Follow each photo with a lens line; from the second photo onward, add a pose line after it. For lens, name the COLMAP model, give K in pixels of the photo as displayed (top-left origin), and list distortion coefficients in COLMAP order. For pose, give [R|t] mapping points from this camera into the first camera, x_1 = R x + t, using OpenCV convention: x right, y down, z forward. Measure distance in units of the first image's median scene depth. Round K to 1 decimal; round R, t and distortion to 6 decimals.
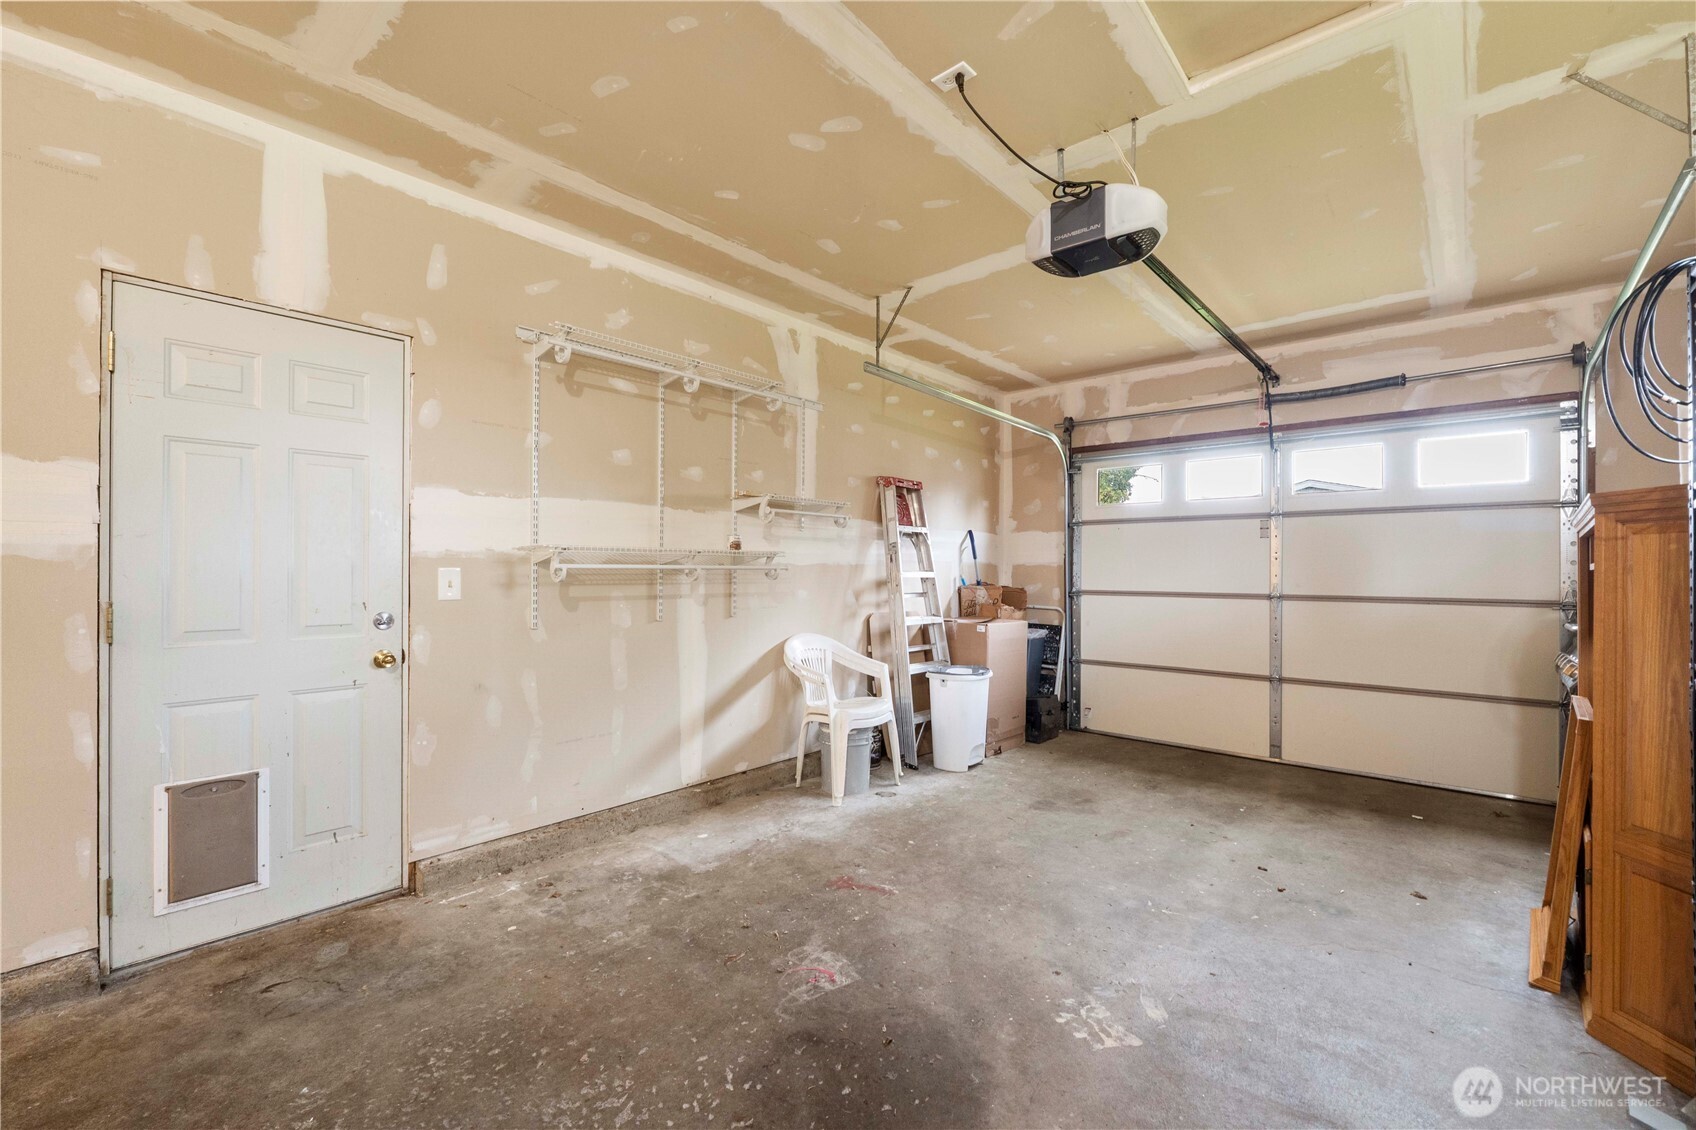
lens RADIAL K [[711.0, 0, 834.9], [0, 711.0, 569.0], [0, 0, 1]] dist [-0.008816, 0.000672]
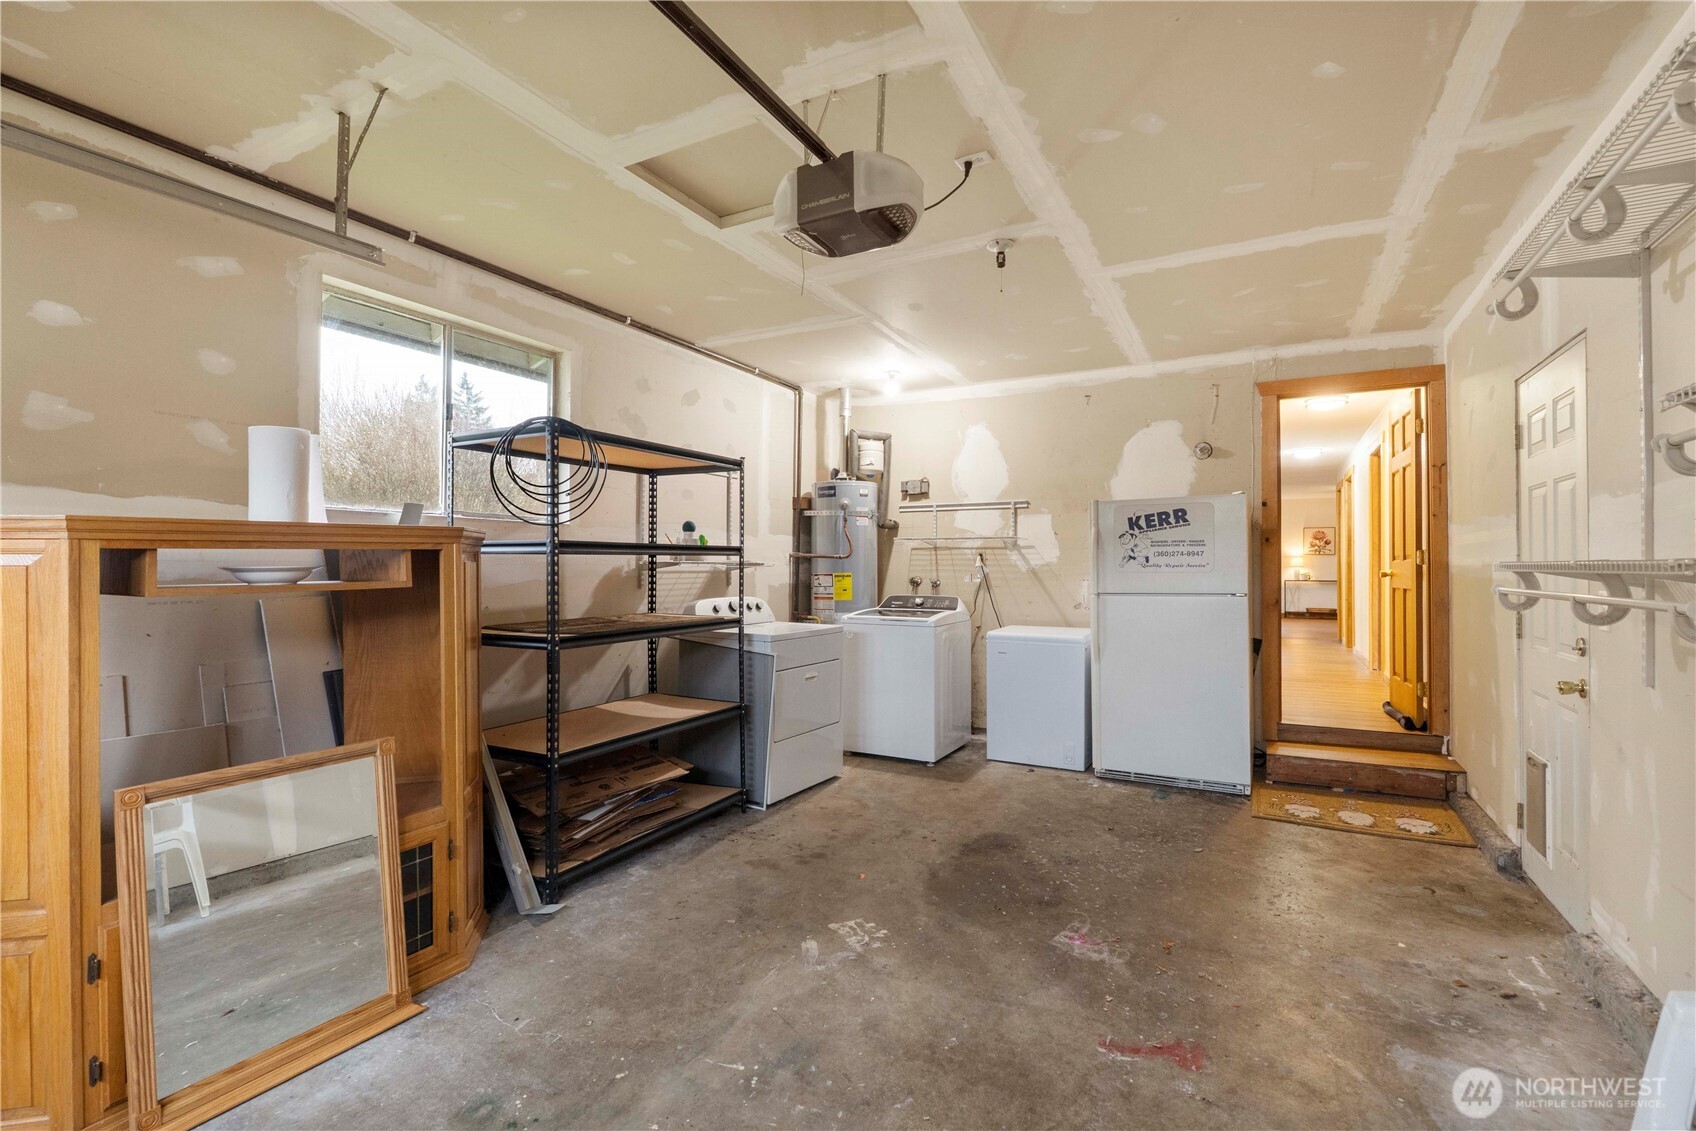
lens RADIAL K [[747.7, 0, 853.4], [0, 747.7, 566.6], [0, 0, 1]] dist [-0.001922, -0.000430]
pose [[-0.969740, -0.004692, -0.244093, 0.617042], [-0.004097, 0.999987, -0.002945, -0.029225], [0.244104, -0.001856, -0.969747, 2.011051]]
